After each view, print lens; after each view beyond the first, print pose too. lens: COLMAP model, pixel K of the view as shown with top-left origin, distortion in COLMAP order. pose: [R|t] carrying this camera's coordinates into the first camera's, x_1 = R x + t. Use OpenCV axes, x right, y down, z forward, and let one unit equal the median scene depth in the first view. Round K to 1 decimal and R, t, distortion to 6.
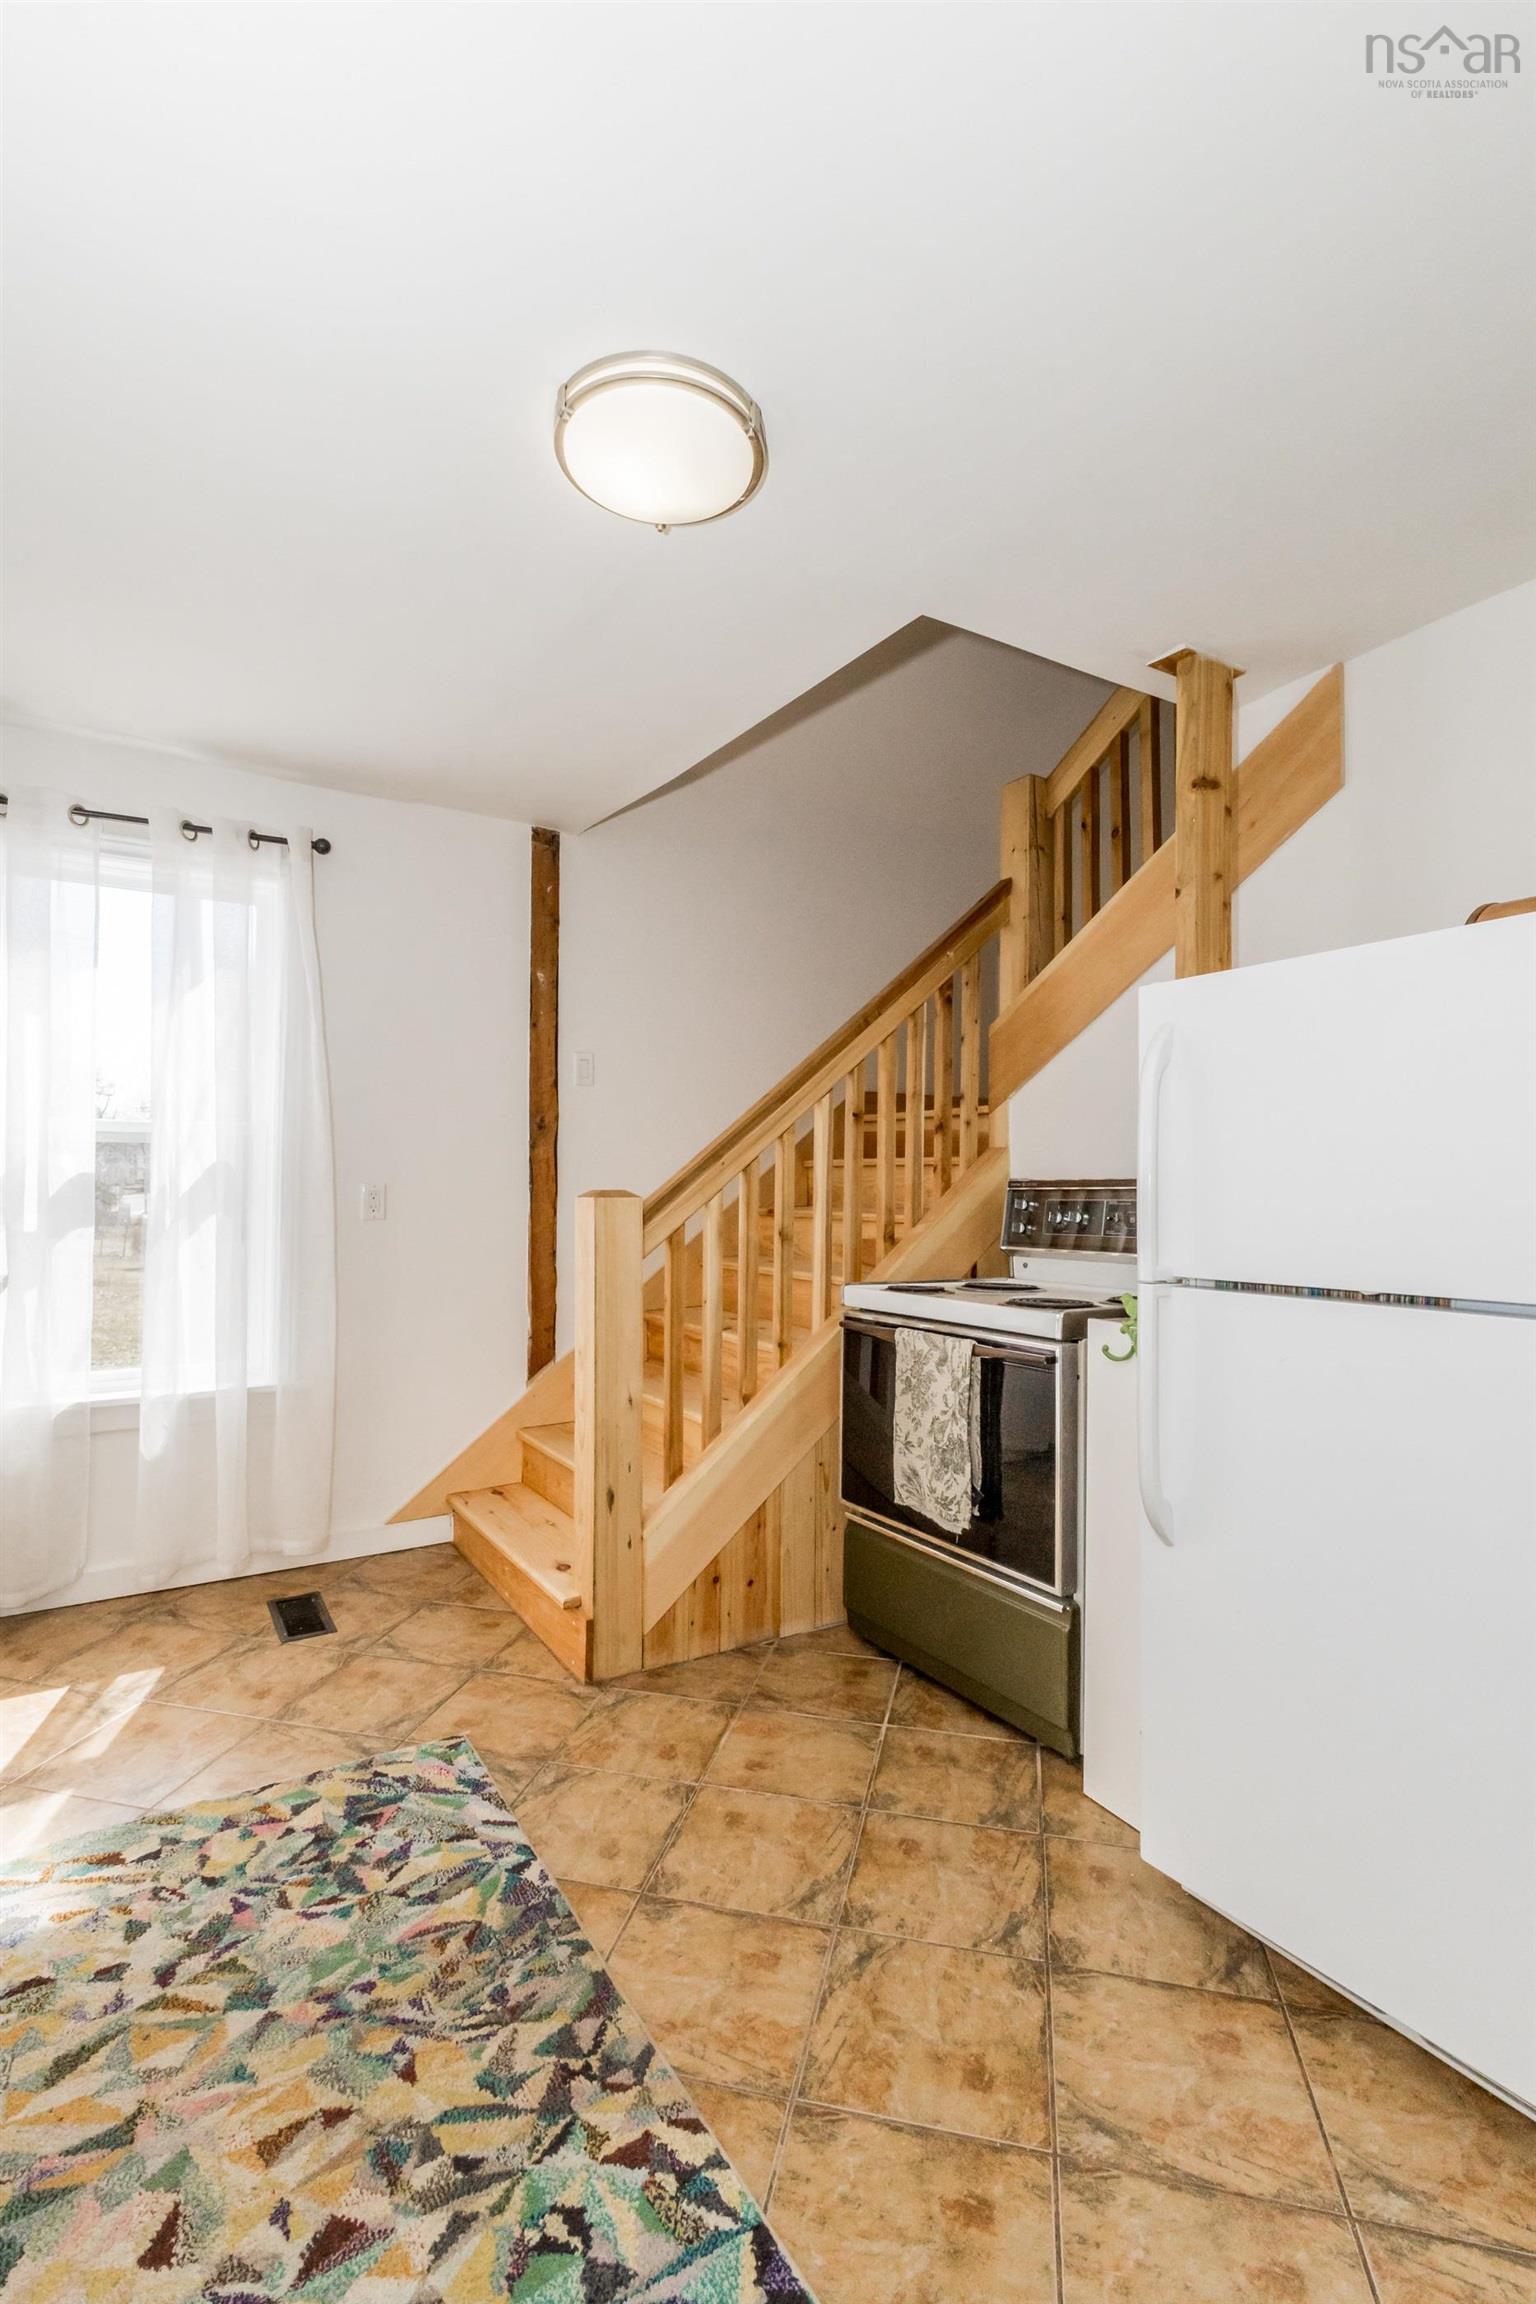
lens RADIAL K [[1069.0, 0, 768.0], [0, 1069.0, 1152.0], [0, 0, 1]] dist [0.009282, 0.000467]
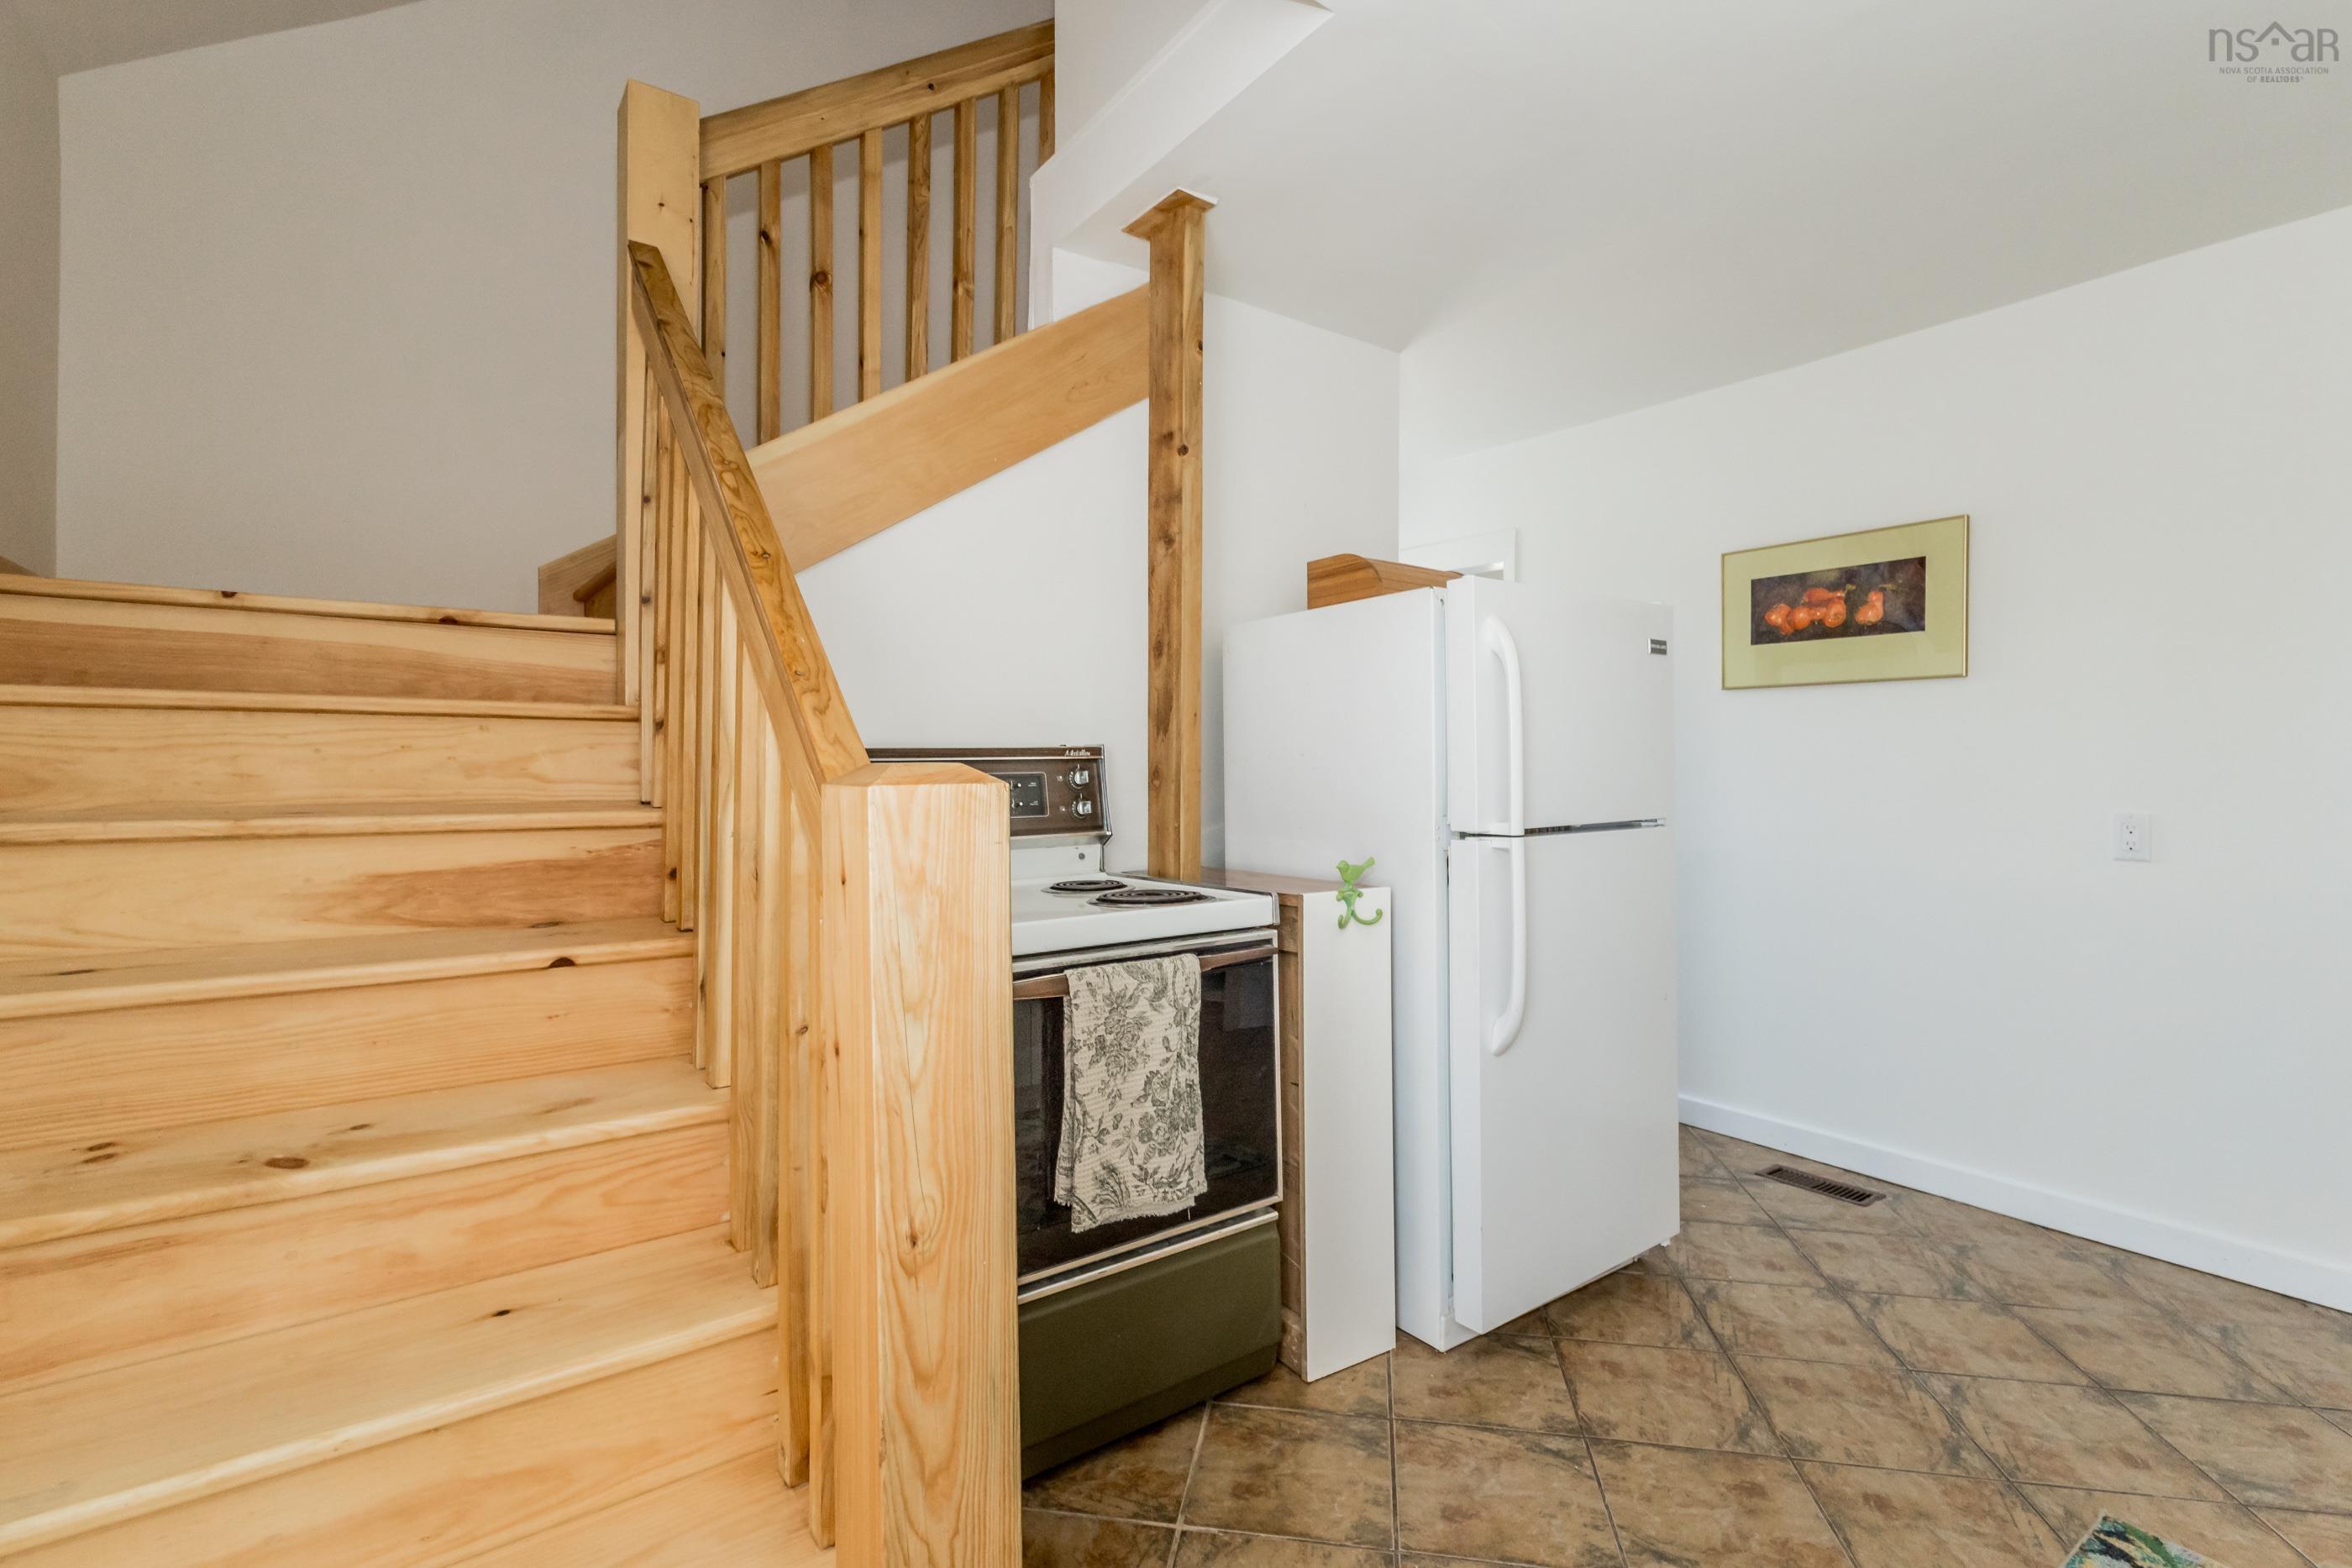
lens RADIAL K [[1091.2, 0, 1176.0], [0, 1091.2, 784.0], [0, 0, 1]] dist [0.009282, 0.000467]
pose [[-0.070610, -0.026241, 0.997159, -0.592191], [-0.032654, 0.999179, 0.023982, 0.035558], [-0.996969, -0.030868, -0.071409, 1.073673]]
